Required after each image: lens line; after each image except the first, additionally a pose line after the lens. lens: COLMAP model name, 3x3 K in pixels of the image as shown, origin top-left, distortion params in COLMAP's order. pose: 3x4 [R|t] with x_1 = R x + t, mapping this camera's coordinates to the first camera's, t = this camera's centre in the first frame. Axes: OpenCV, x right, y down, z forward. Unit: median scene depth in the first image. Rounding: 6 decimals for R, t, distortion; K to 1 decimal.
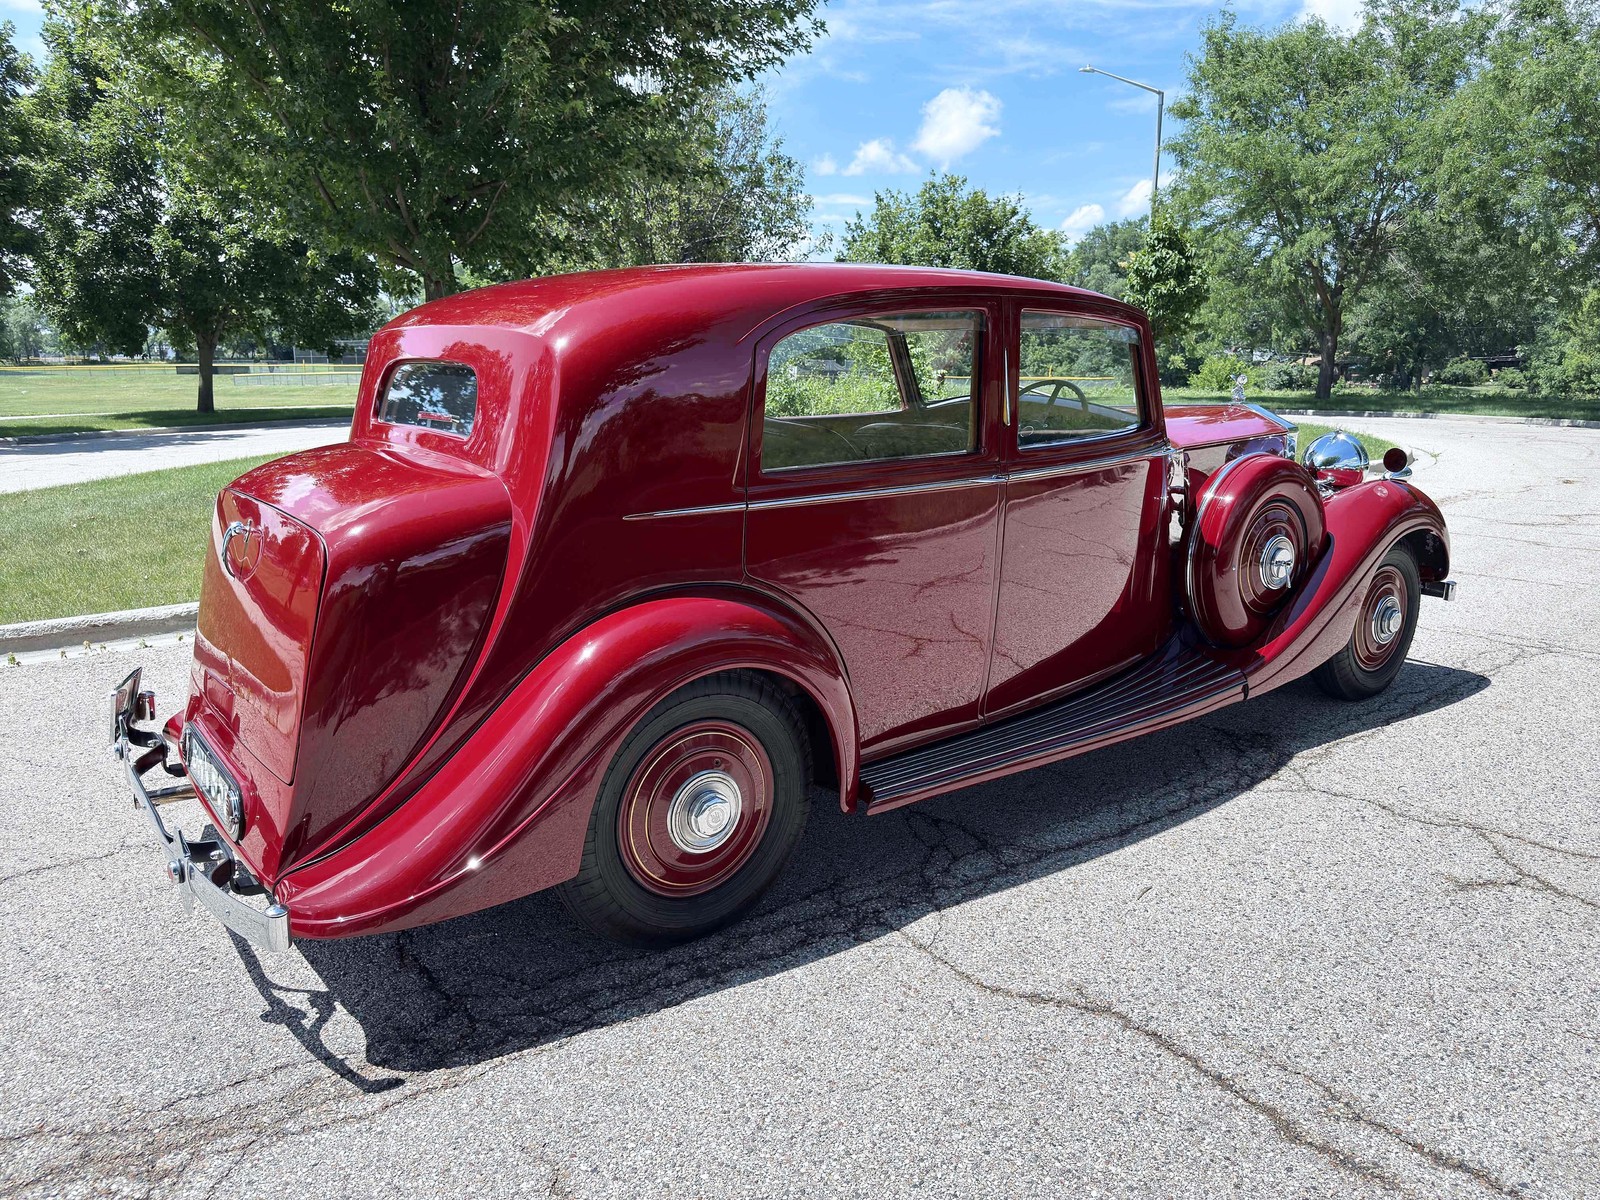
lens RADIAL K [[1129.0, 0, 808.0], [0, 1129.0, 601.1], [0, 0, 1]] dist [0.019165, -0.025222]
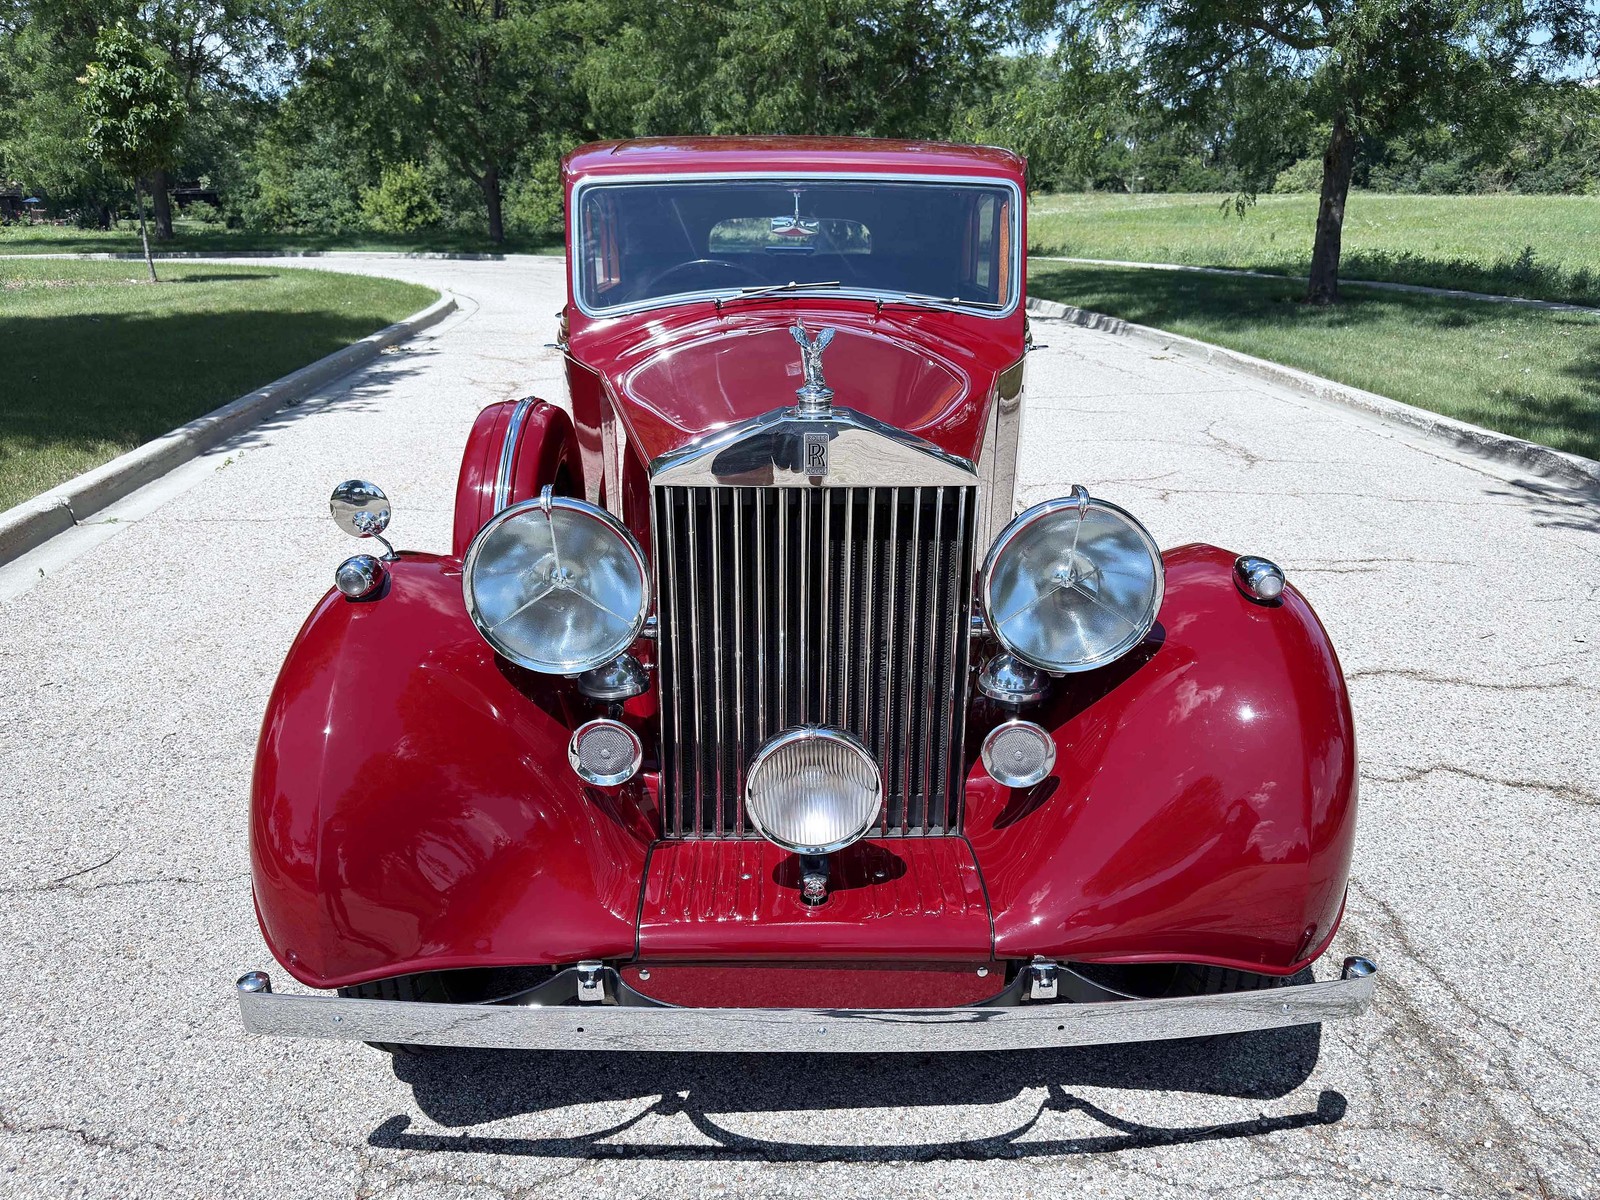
lens RADIAL K [[1212.3, 0, 808.3], [0, 1212.3, 621.3], [0, 0, 1]] dist [0.006852, -0.011268]
pose [[0.531675, -0.277833, 0.800081, -1.145115], [0.171141, 0.960420, 0.219784, -0.083000], [-0.829477, 0.020073, 0.558180, 0.283961]]
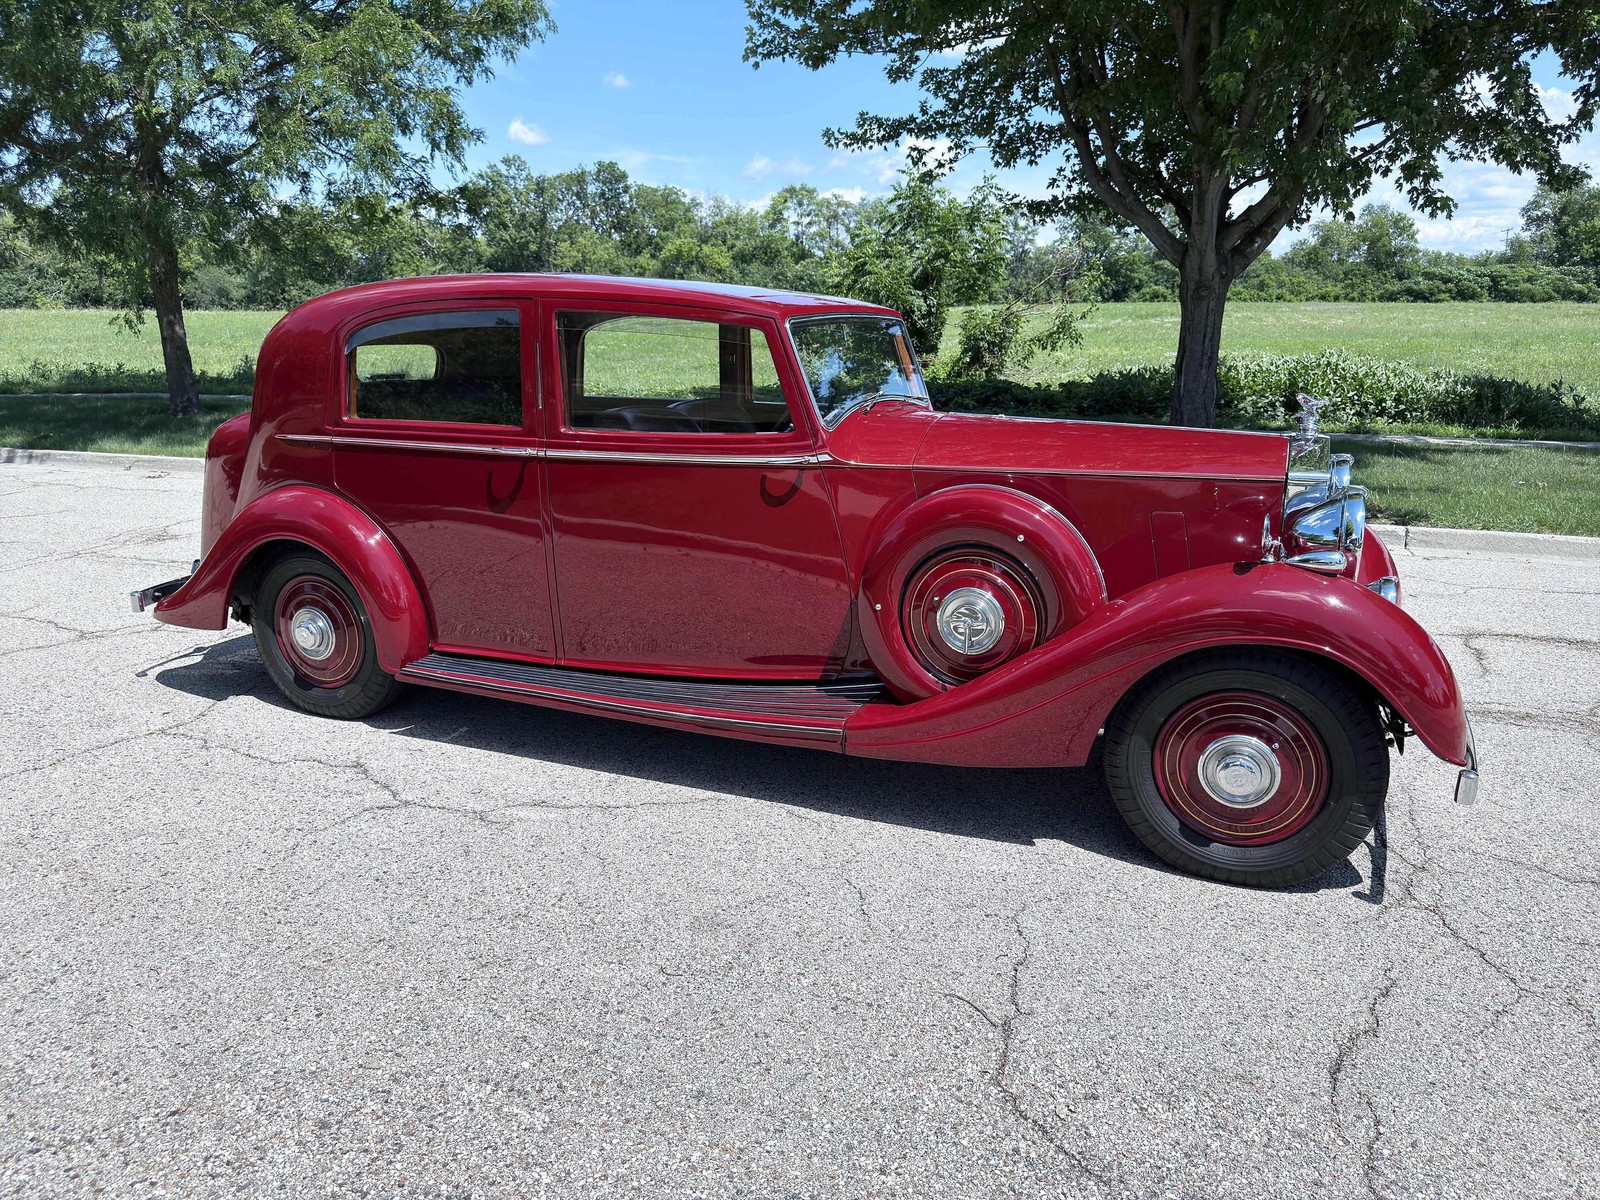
lens RADIAL K [[1129.0, 0, 797.3], [0, 1129.0, 639.6], [0, 0, 1]] dist [0.019165, -0.025222]
pose [[-0.552275, -0.230834, 0.801067, -1.255293], [0.171099, 0.909061, 0.379913, -0.319638], [-0.815915, 0.346878, -0.462556, 1.358304]]
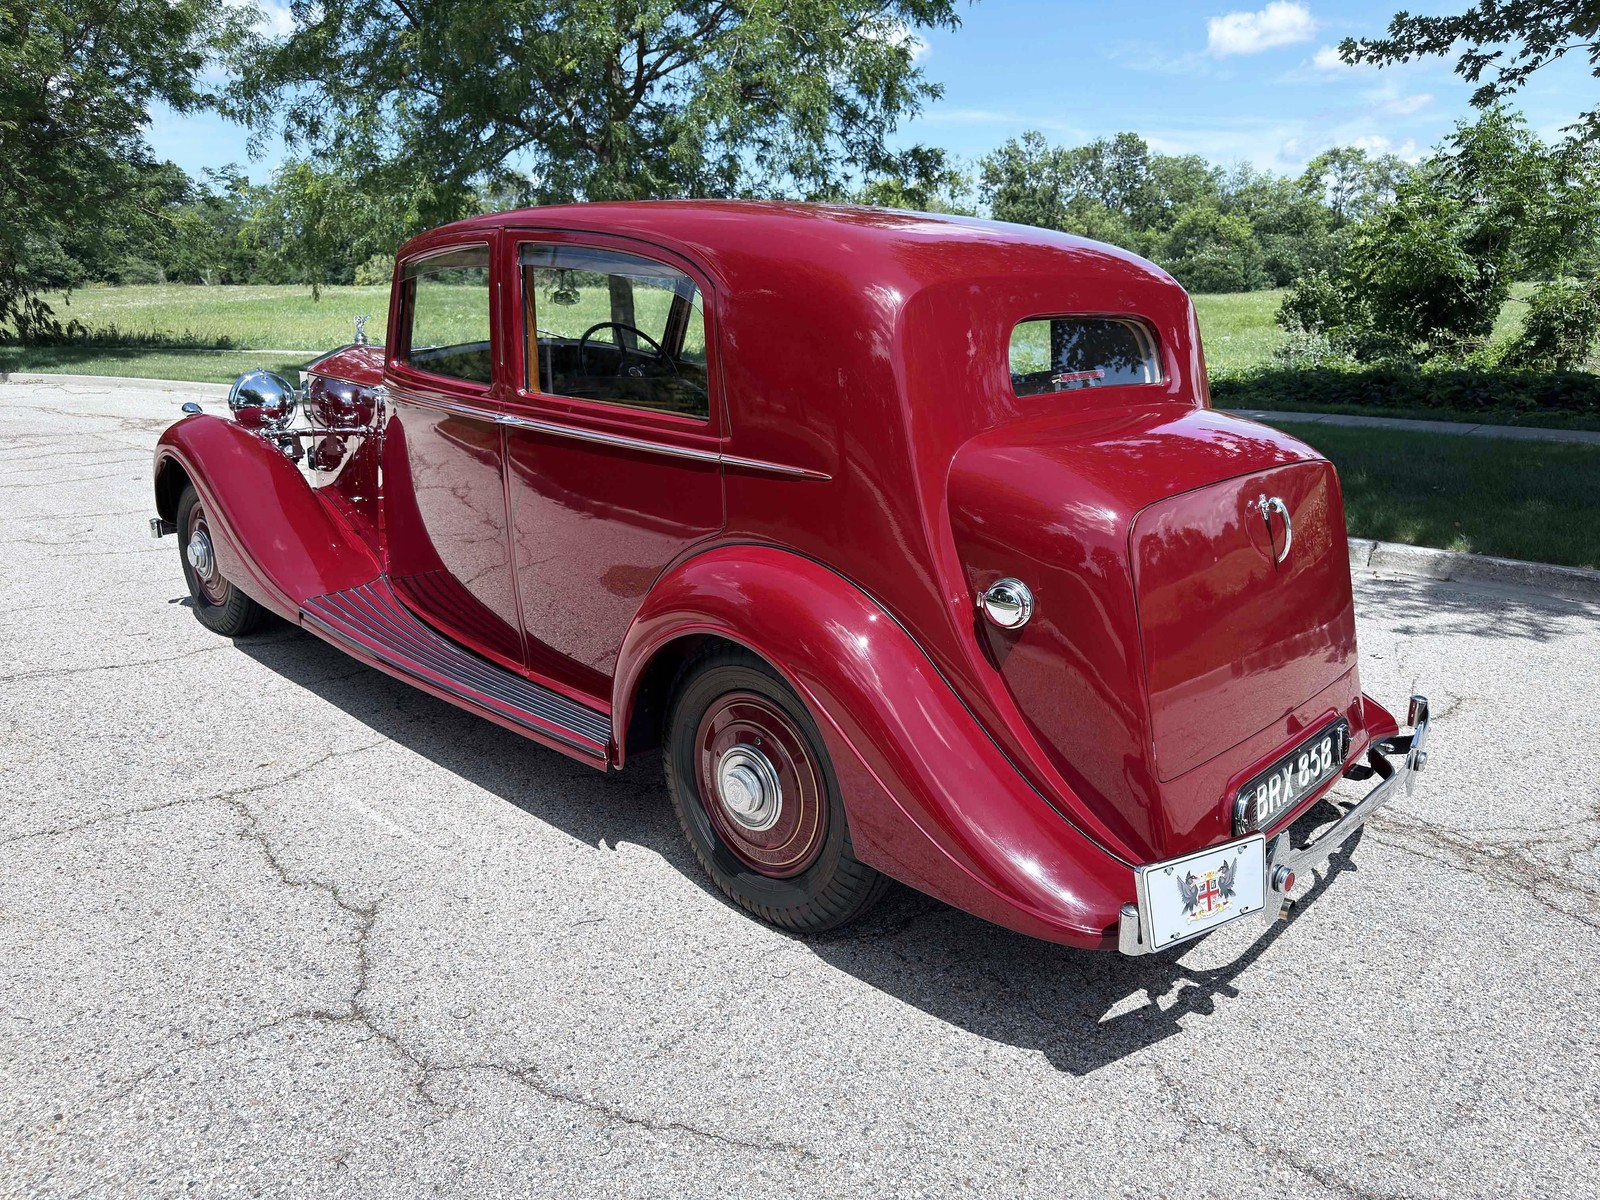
lens RADIAL K [[1129.0, 0, 795.6], [0, 1129.0, 612.7], [0, 0, 1]] dist [0.019165, -0.025222]
pose [[-0.159148, -0.269974, 0.949624, -0.915168], [0.202338, 0.932546, 0.299028, -0.230108], [-0.966298, 0.239735, -0.093787, 1.020068]]
